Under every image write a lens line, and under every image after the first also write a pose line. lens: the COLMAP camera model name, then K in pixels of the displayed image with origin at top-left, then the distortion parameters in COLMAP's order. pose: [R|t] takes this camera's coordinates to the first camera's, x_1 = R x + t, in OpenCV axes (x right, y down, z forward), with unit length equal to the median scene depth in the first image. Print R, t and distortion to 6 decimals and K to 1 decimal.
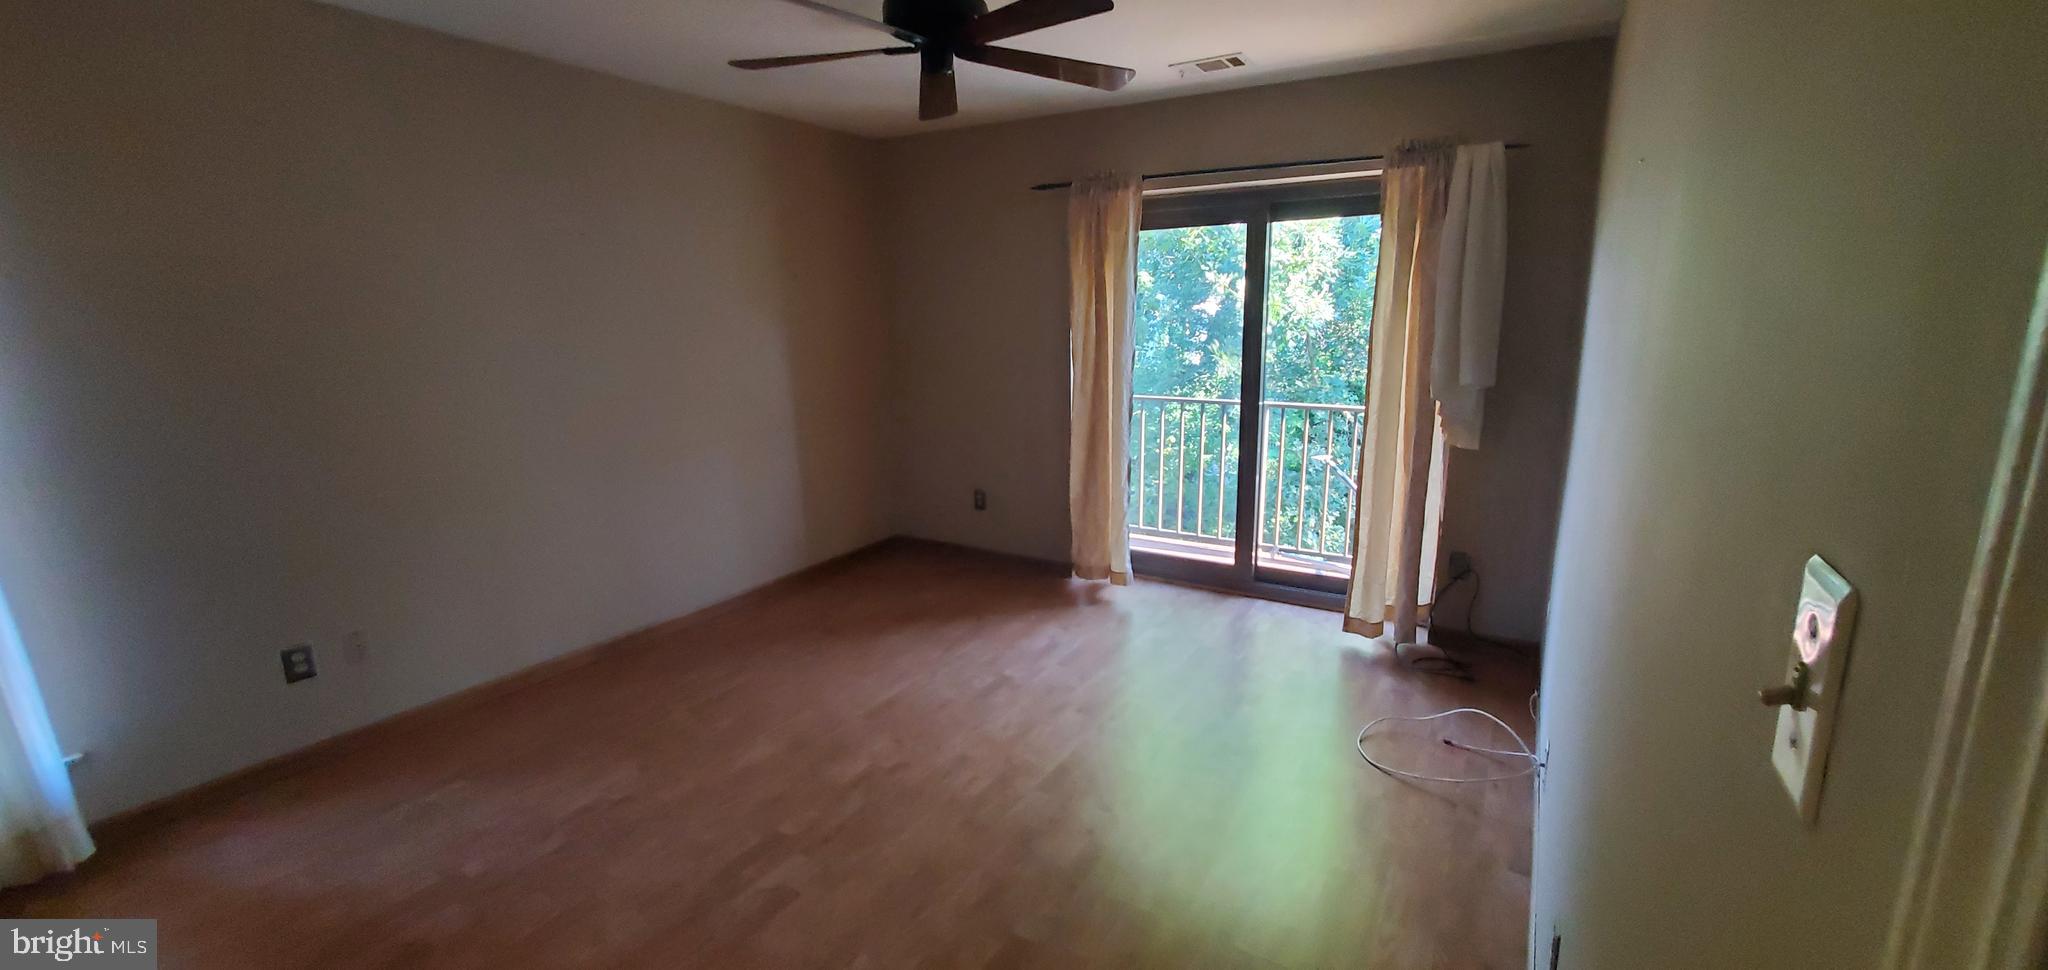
lens RADIAL K [[826.1, 0, 1037.8], [0, 826.1, 476.8], [0, 0, 1]] dist [0.011863, -0.002425]
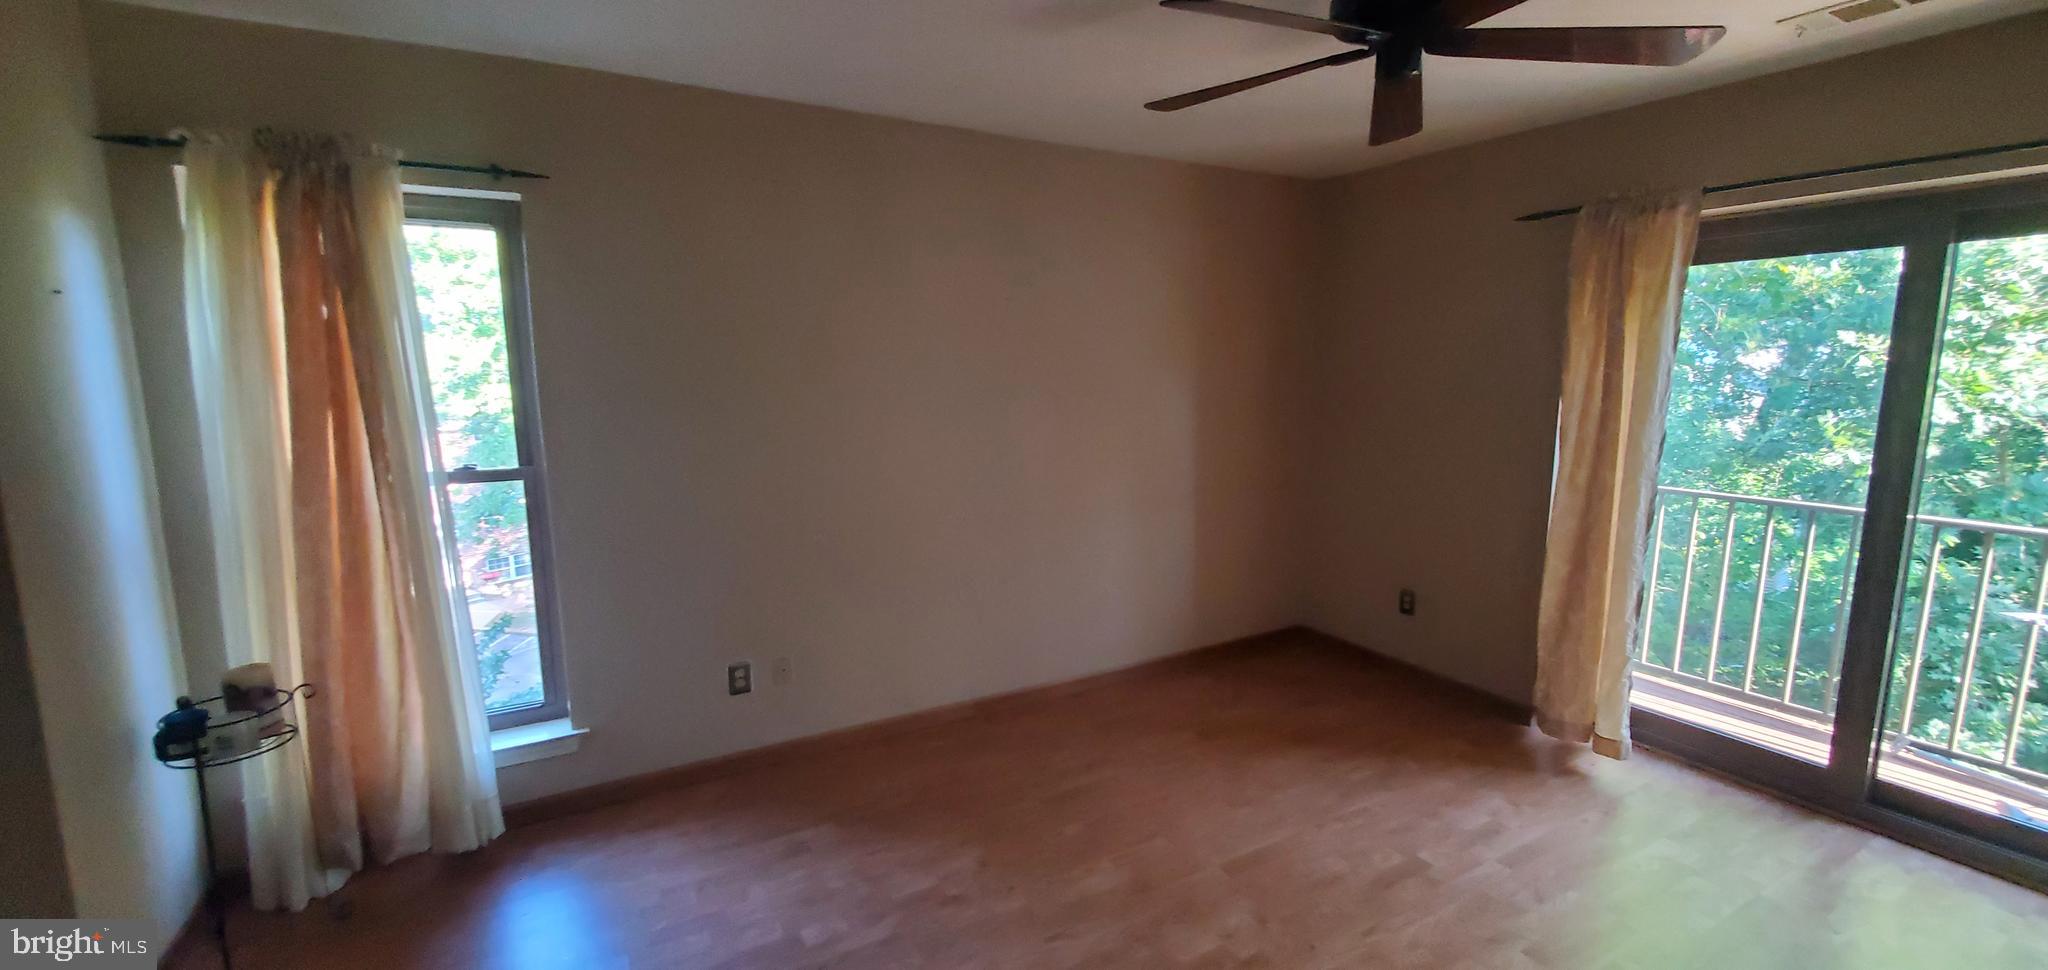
lens RADIAL K [[826.1, 0, 1030.9], [0, 826.1, 489.6], [0, 0, 1]] dist [0.011863, -0.002425]
pose [[0.869767, 0.084633, -0.486151, -0.006183], [-0.104505, 0.994428, -0.013850, -0.038263], [0.482270, 0.062851, 0.873765, 0.117056]]
